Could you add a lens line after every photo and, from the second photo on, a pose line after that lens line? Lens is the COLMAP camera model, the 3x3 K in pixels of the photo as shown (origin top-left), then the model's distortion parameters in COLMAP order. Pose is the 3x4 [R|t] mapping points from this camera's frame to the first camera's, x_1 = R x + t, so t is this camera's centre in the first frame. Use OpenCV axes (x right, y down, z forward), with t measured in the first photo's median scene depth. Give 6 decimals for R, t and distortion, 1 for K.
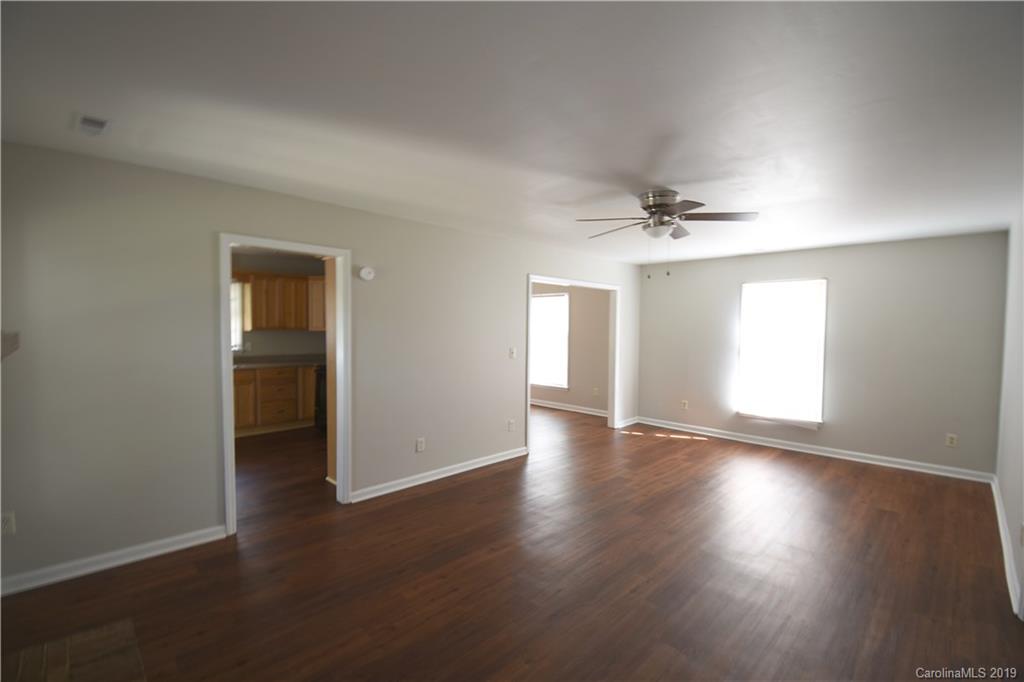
lens RADIAL K [[448.5, 0, 517.8], [0, 448.5, 343.9], [0, 0, 1]] dist [0.029951, -0.026639]
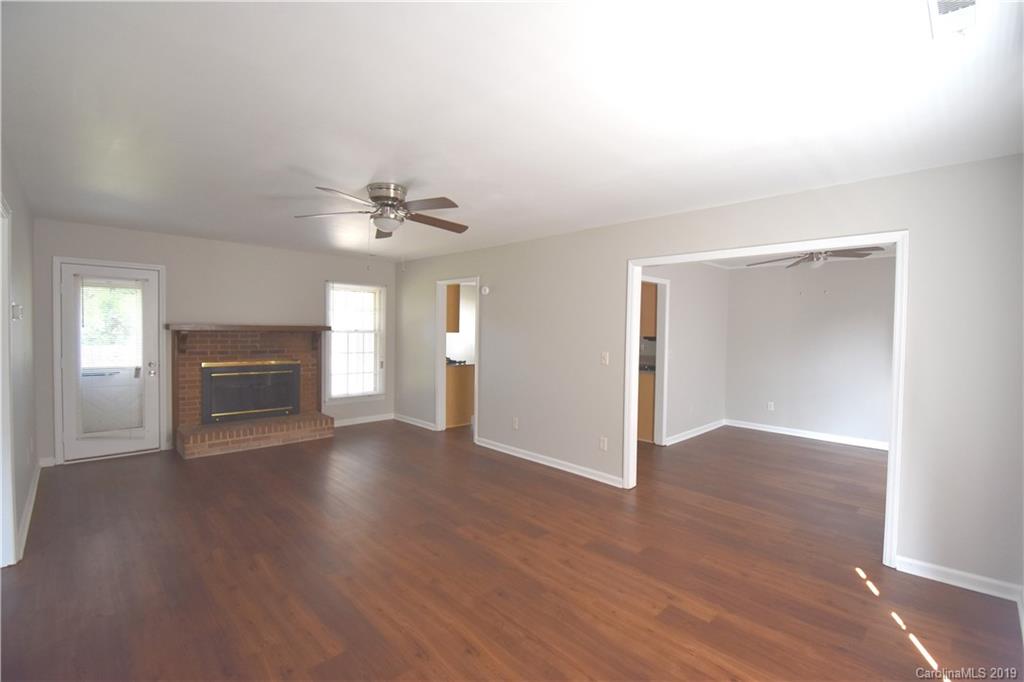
lens RADIAL K [[448.5, 0, 517.8], [0, 448.5, 343.9], [0, 0, 1]] dist [0.029951, -0.026639]
pose [[0.001260, 0.025849, -0.999665, 0.896638], [-0.053272, 0.998248, 0.025745, -0.021694], [0.998579, 0.053222, 0.002634, 0.889121]]
